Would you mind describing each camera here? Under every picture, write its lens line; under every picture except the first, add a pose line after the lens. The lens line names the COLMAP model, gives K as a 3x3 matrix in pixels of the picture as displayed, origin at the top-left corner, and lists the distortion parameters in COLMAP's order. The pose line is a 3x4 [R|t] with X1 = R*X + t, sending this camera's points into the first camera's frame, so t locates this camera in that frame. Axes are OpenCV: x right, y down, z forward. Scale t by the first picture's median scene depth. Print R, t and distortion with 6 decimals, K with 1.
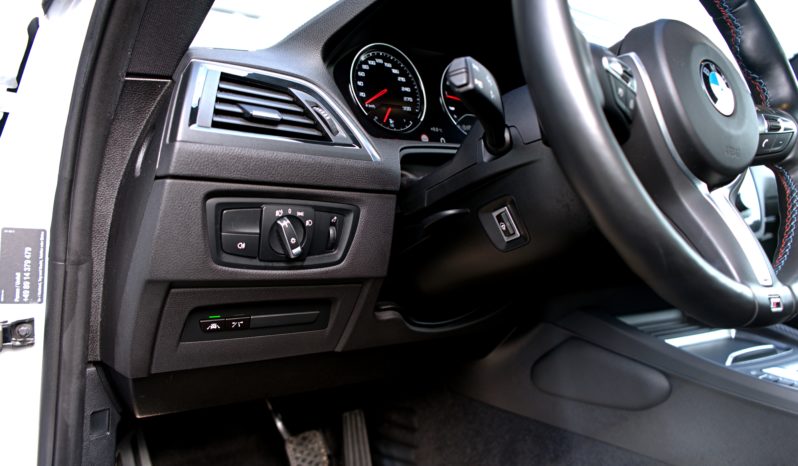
lens RADIAL K [[661.7, 0, 398.3], [0, 661.7, 220.7], [0, 0, 1]] dist [-0.101685, 0.000700]
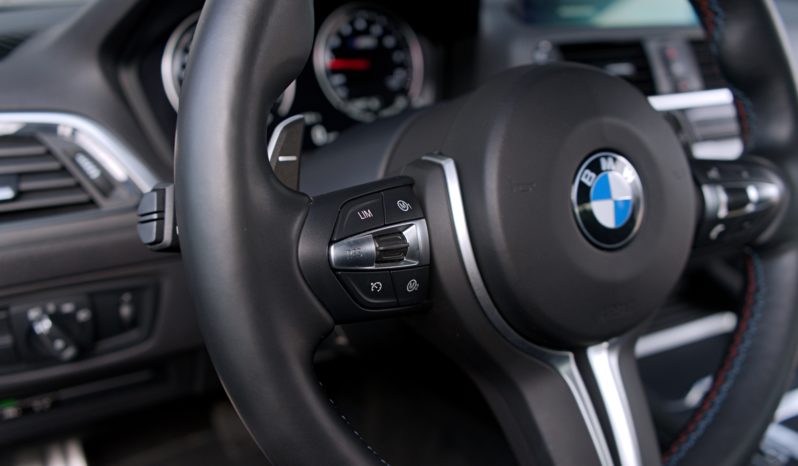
lens RADIAL K [[669.1, 0, 397.9], [0, 669.1, 249.7], [0, 0, 1]] dist [-0.050623, 0.001307]
pose [[0.995635, 0.013427, -0.092359, 0.290378], [0.015961, 0.950524, 0.310242, -0.291638], [0.091955, -0.310362, 0.946161, 0.304986]]
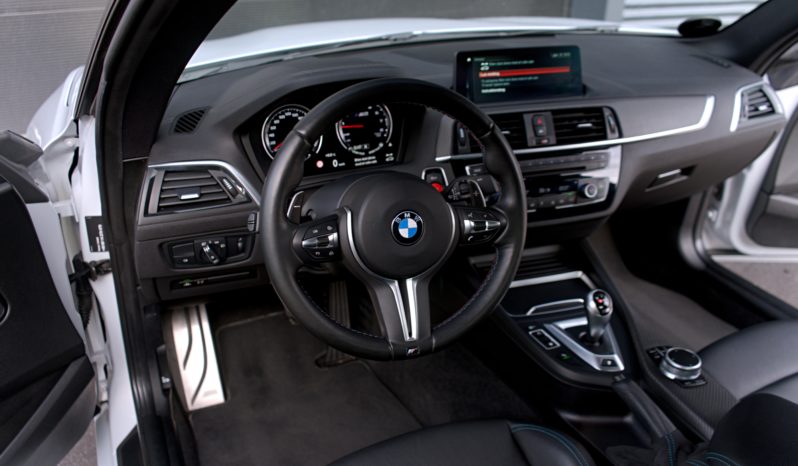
lens RADIAL K [[645.9, 0, 399.0], [0, 645.9, 233.0], [0, 0, 1]] dist [-0.152458, 0.001773]
pose [[0.971618, 0.107228, -0.210857, 0.675434], [-0.014148, 0.916110, 0.400678, -0.709692], [0.236132, -0.386323, 0.891626, -0.427081]]
